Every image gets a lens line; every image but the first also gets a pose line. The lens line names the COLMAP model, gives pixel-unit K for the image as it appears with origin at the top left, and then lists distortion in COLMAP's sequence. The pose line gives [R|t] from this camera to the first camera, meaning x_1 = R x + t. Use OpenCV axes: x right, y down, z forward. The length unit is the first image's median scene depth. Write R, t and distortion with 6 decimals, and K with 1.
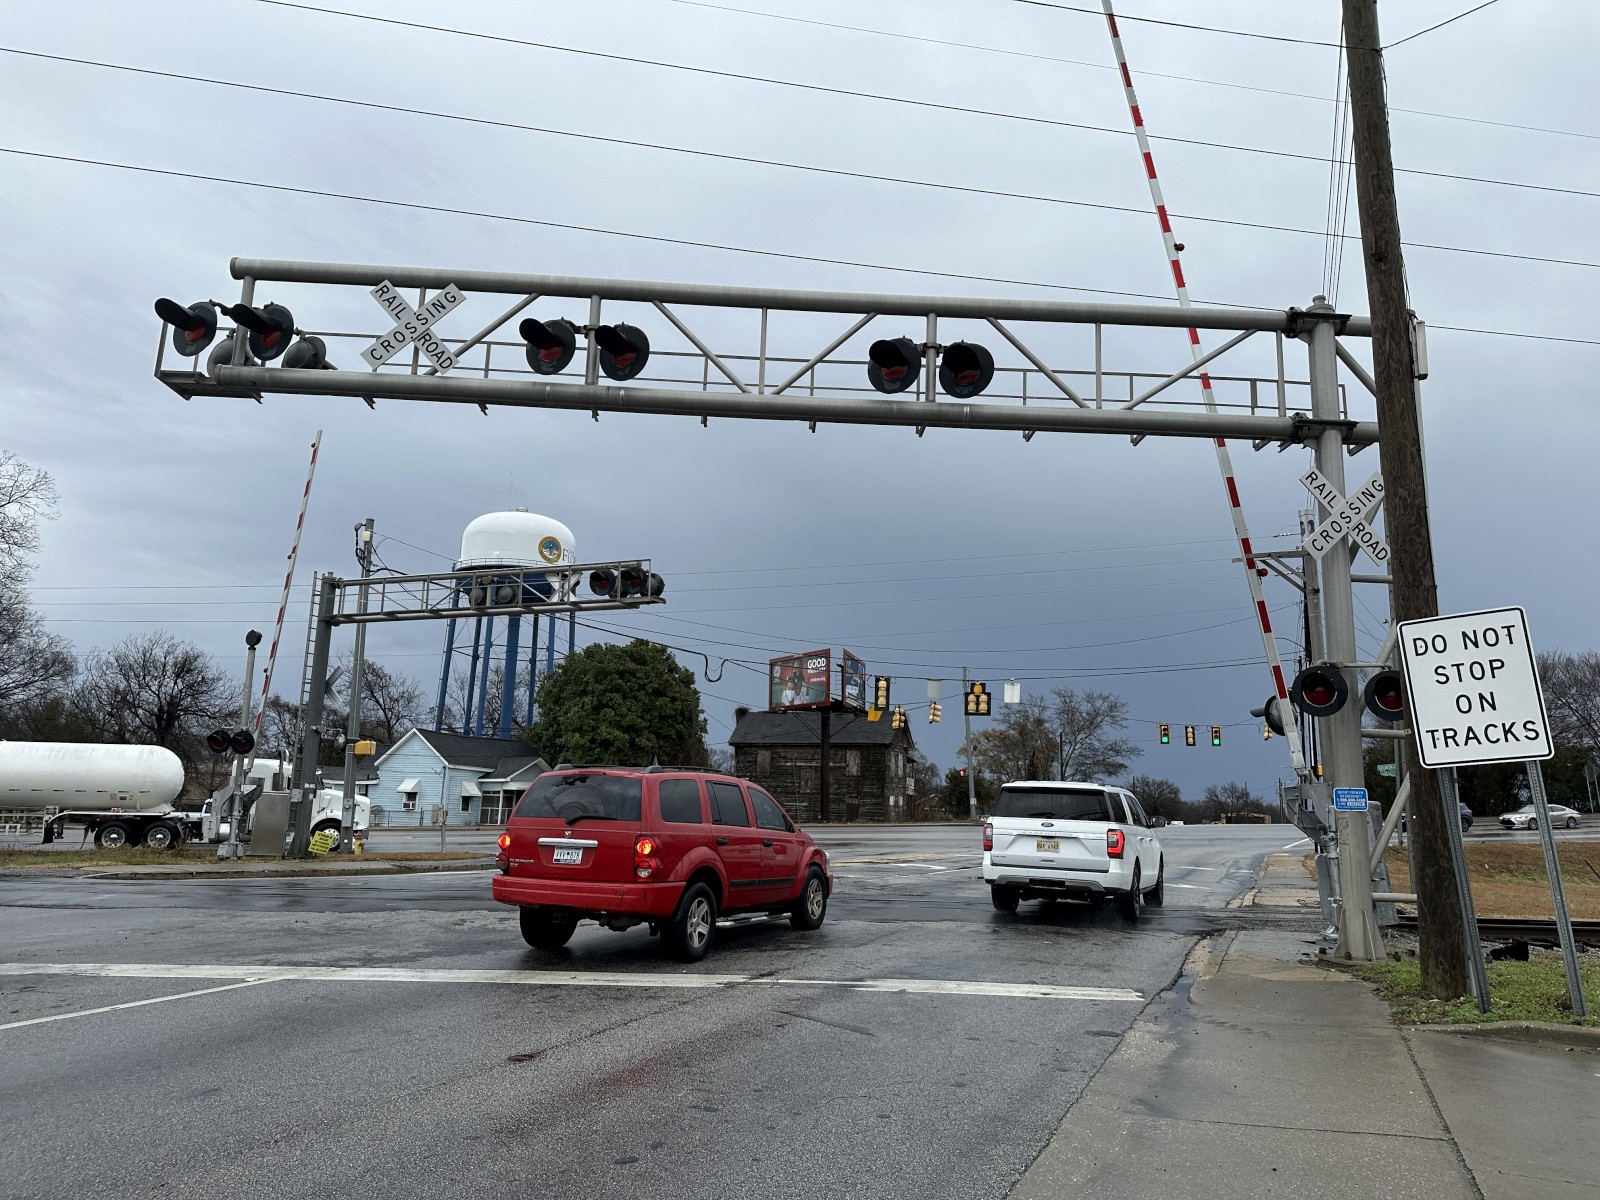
lens RADIAL K [[1077.0, 0, 800.0], [0, 1077.0, 600.0], [0, 0, 1]] dist [0.004110, -0.000554]
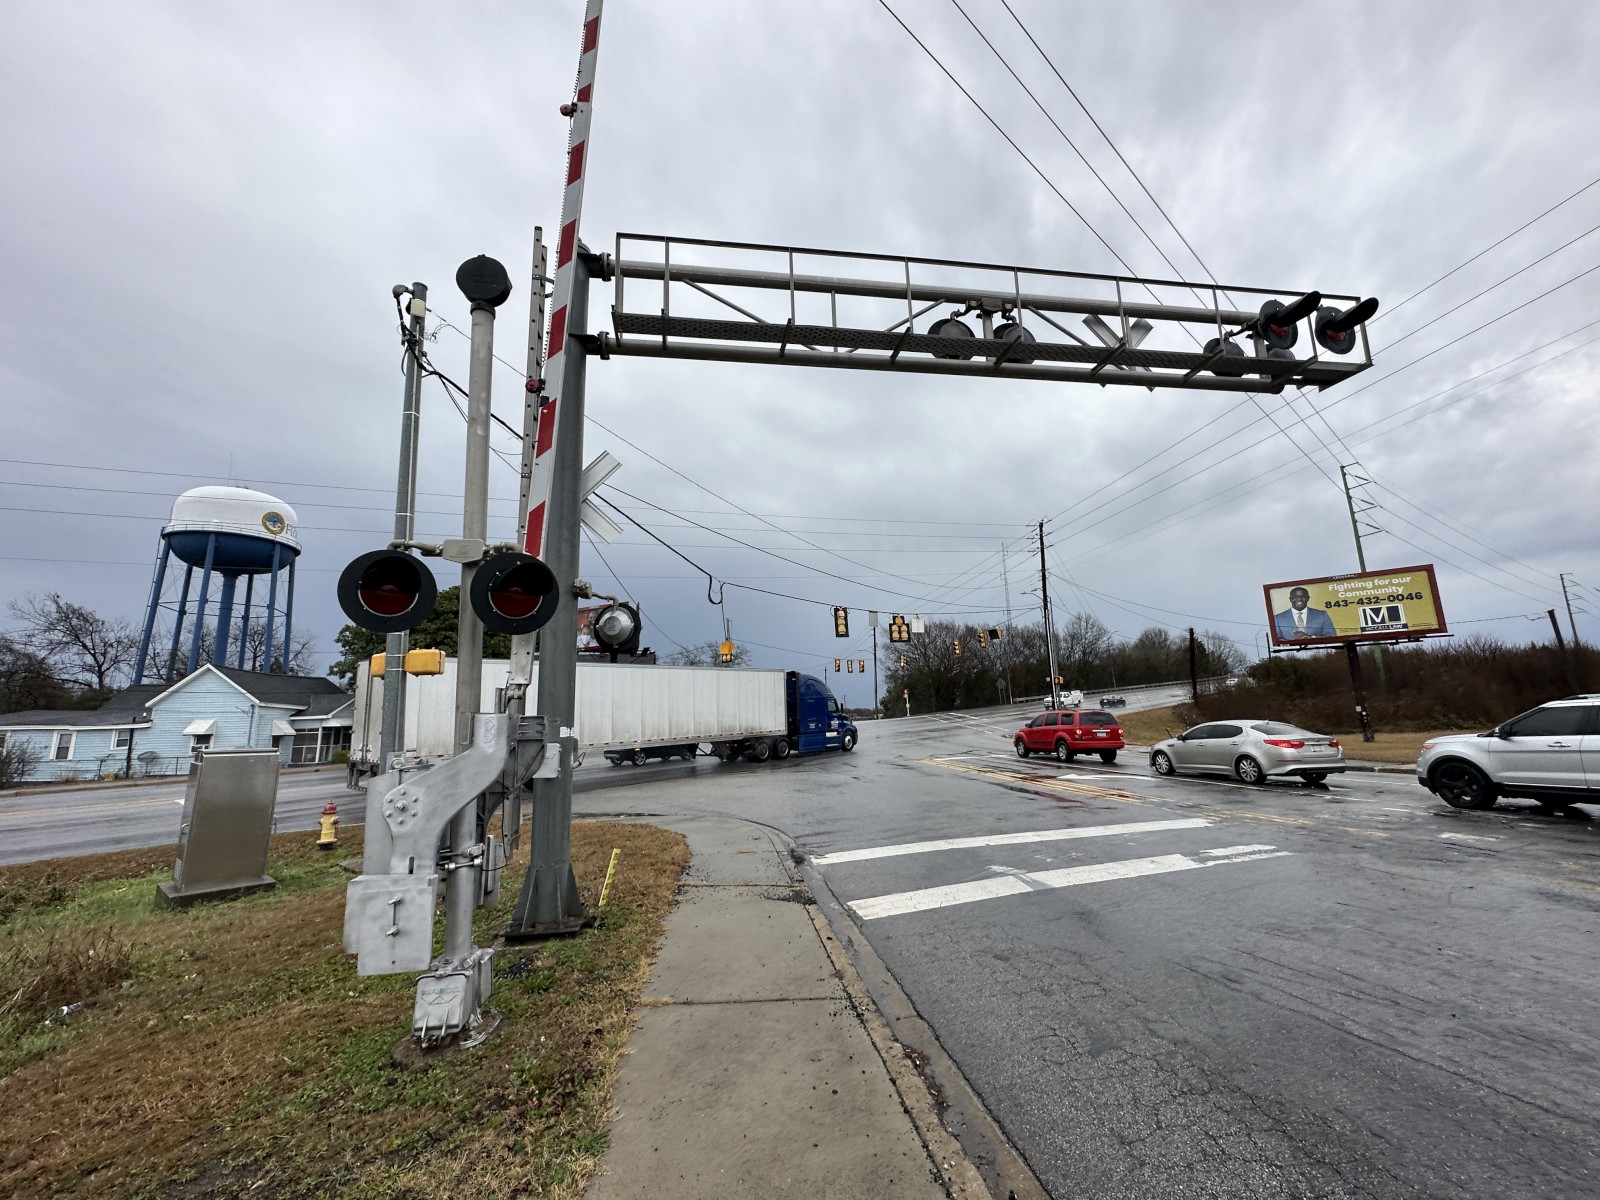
lens RADIAL K [[632.5, 0, 800.0], [0, 632.5, 600.0], [0, 0, 1]] dist [-0.011295, -0.000195]
pose [[0.864061, 0.045380, 0.501337, -0.940951], [-0.045862, 0.998883, -0.011372, 0.236437], [-0.501293, -0.013166, 0.865177, 1.439755]]
